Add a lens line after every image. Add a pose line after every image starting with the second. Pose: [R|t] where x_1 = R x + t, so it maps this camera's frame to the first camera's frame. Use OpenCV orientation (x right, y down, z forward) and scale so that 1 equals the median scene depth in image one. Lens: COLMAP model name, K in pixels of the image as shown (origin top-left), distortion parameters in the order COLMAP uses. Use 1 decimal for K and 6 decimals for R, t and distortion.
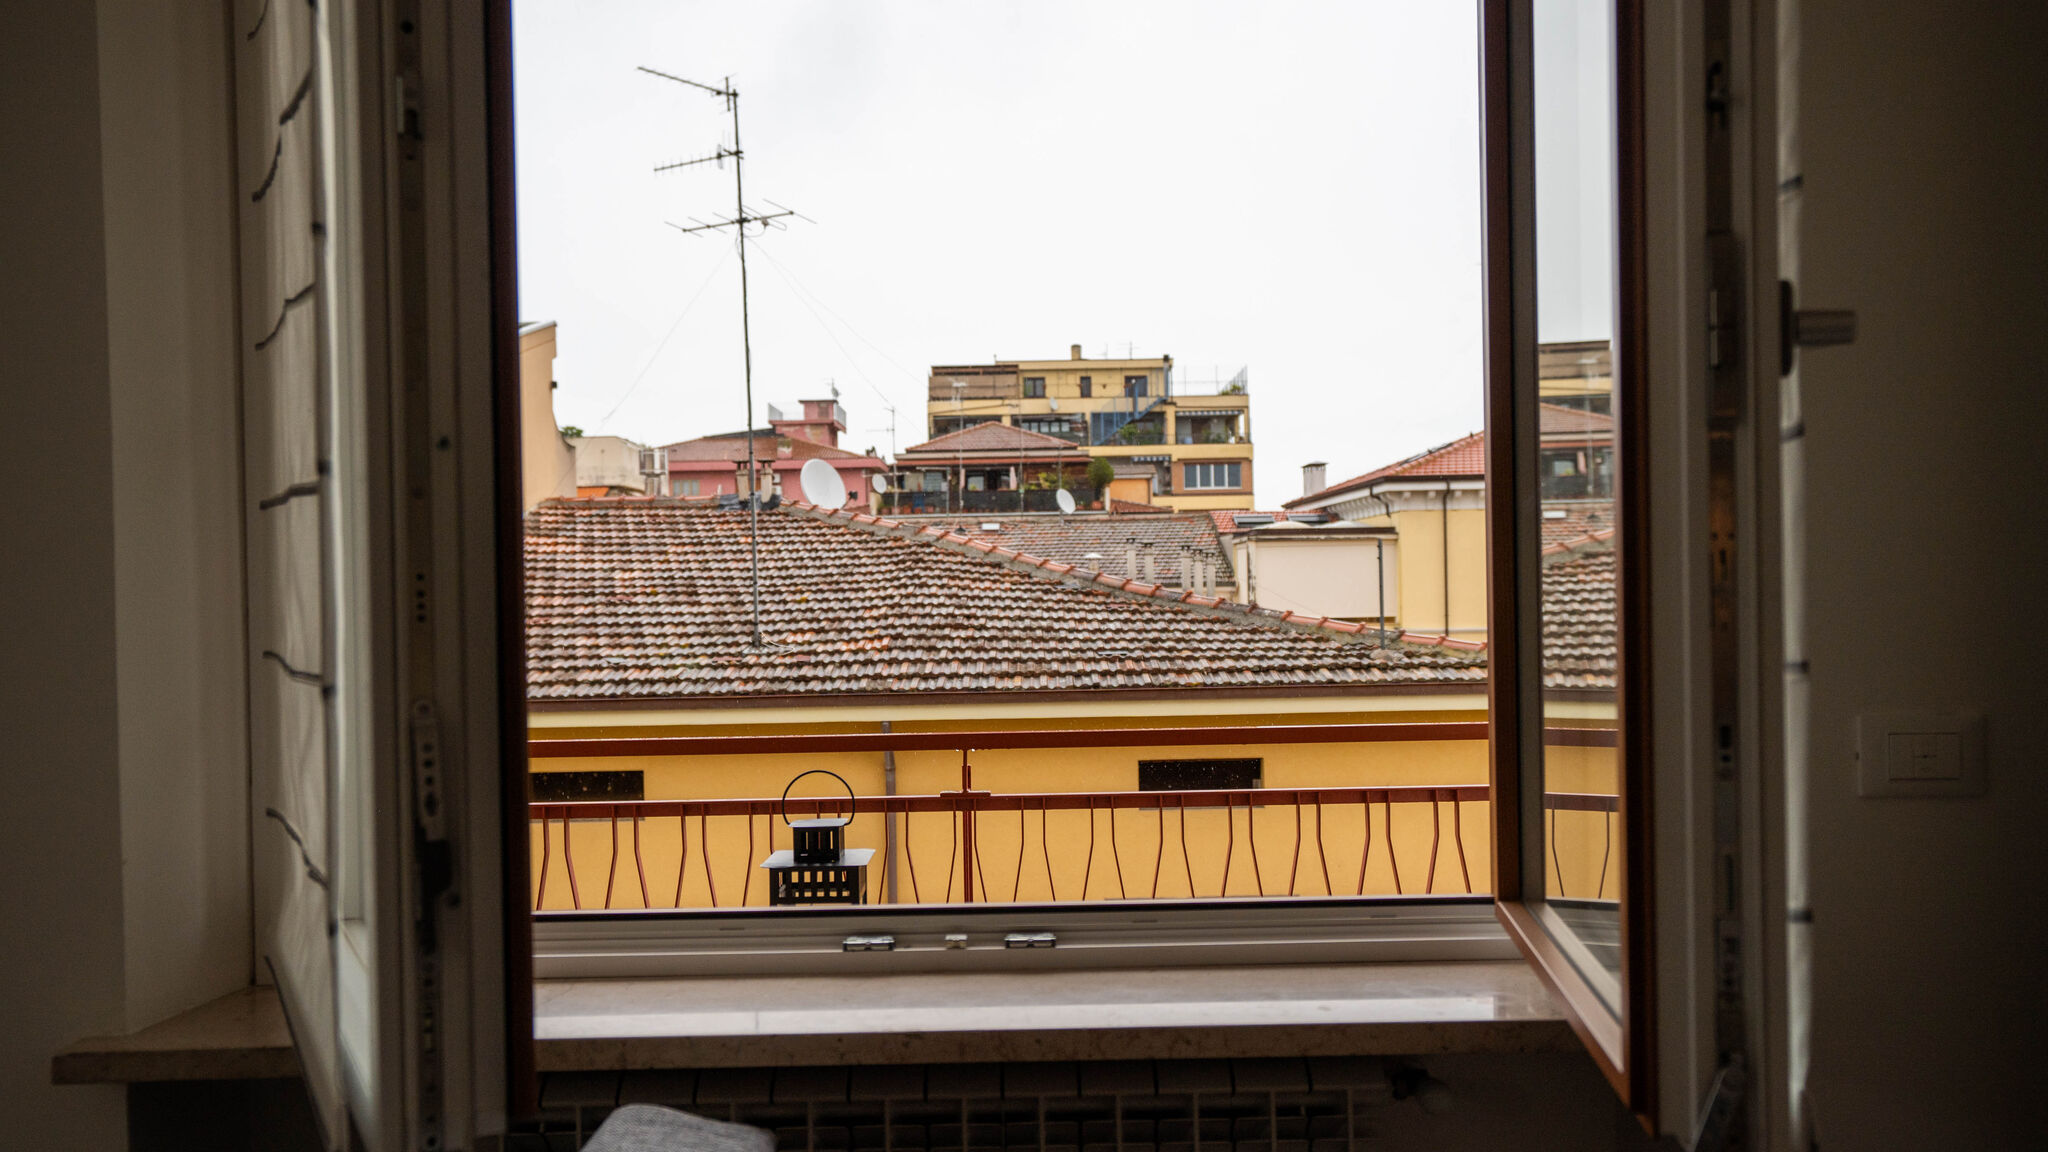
lens RADIAL K [[1538.0, 0, 1024.0], [0, 1538.0, 576.0], [0, 0, 1]] dist [0.002355, 0.000151]
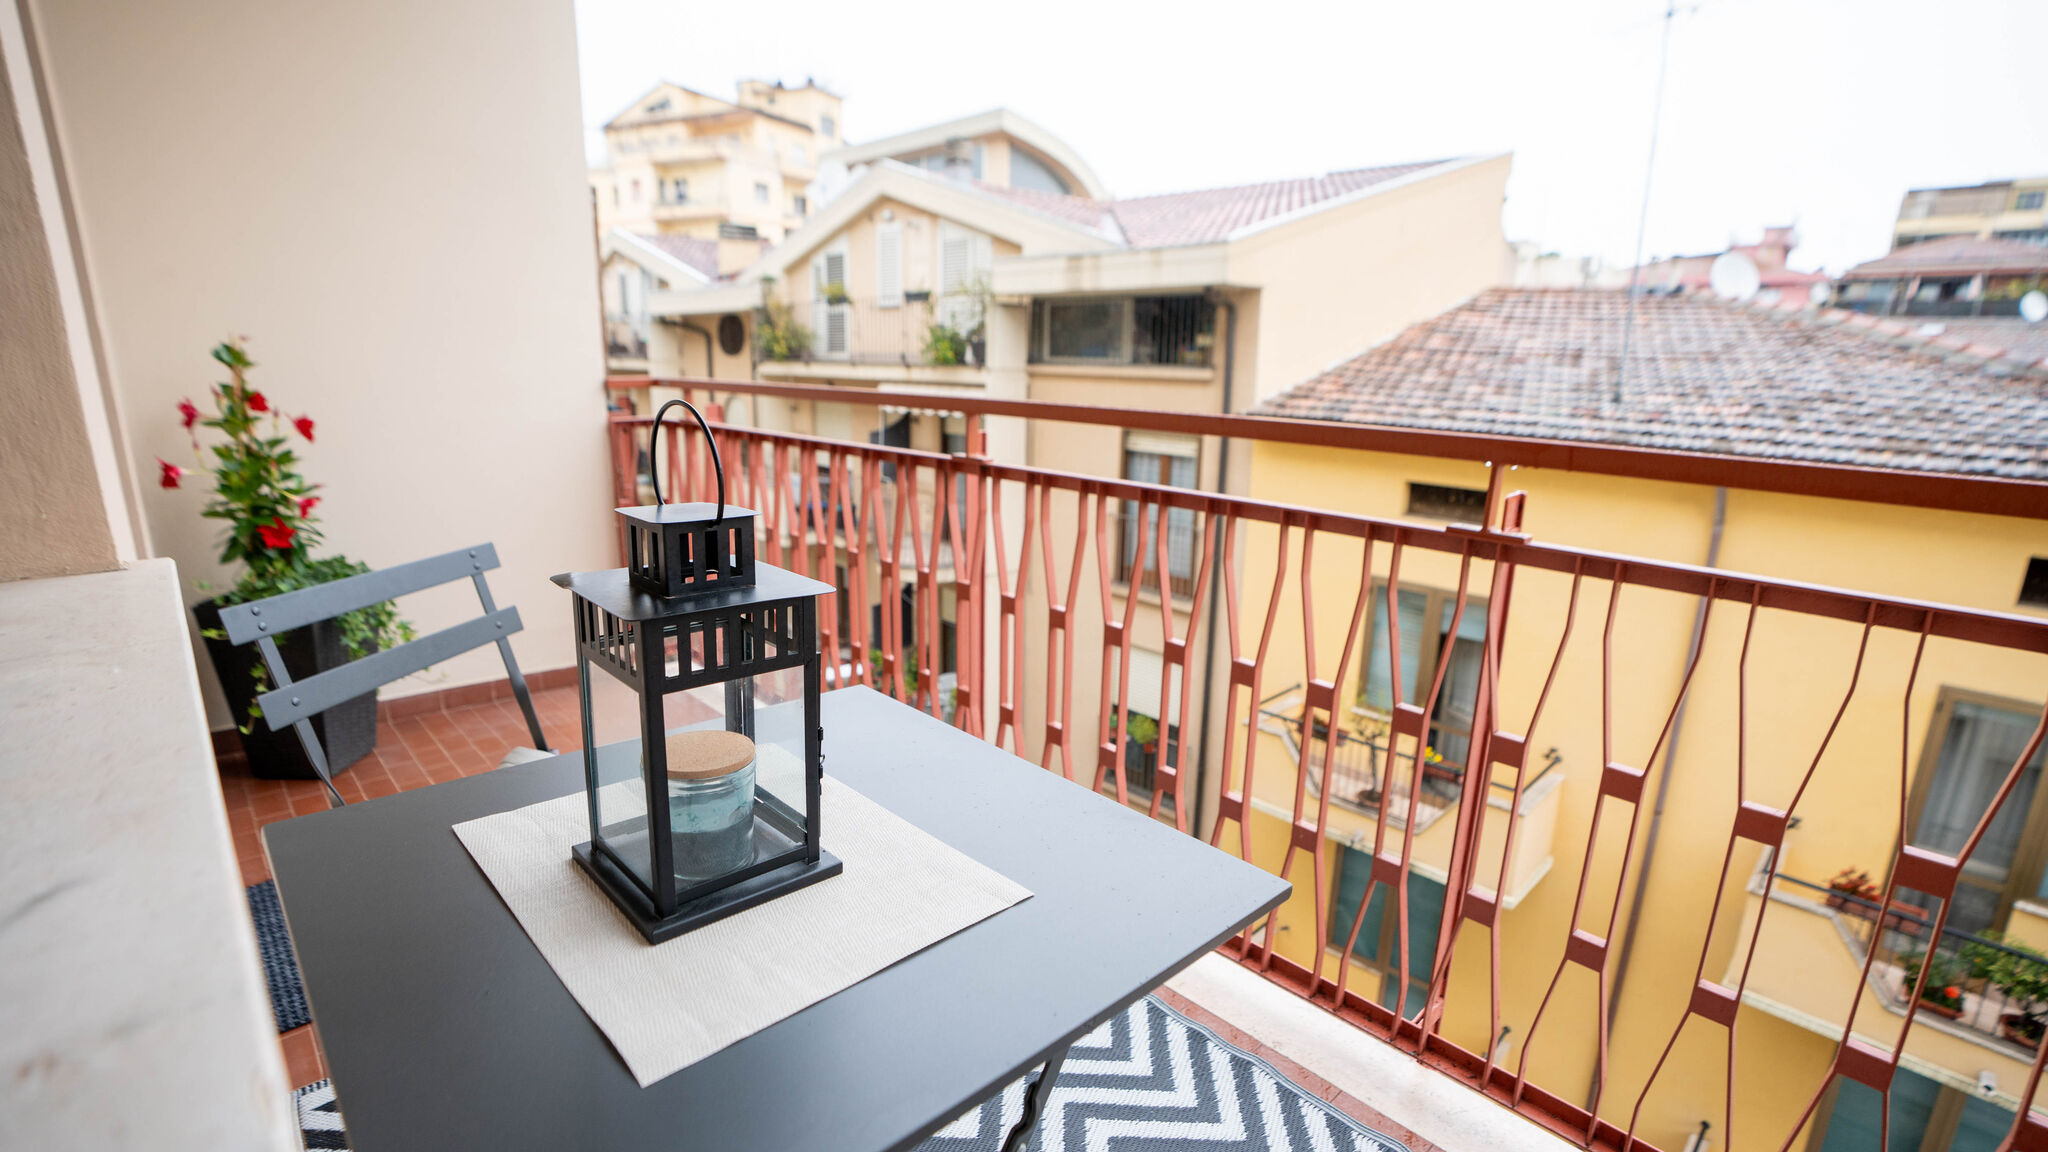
lens RADIAL K [[929.7, 0, 1029.5], [0, 929.7, 590.2], [0, 0, 1]] dist [-0.062666, 0.024674]
pose [[0.699023, 0.210645, -0.683371, 0.015208], [-0.033789, 0.964293, 0.262675, 0.010533], [0.714301, -0.160526, 0.681180, 0.106877]]
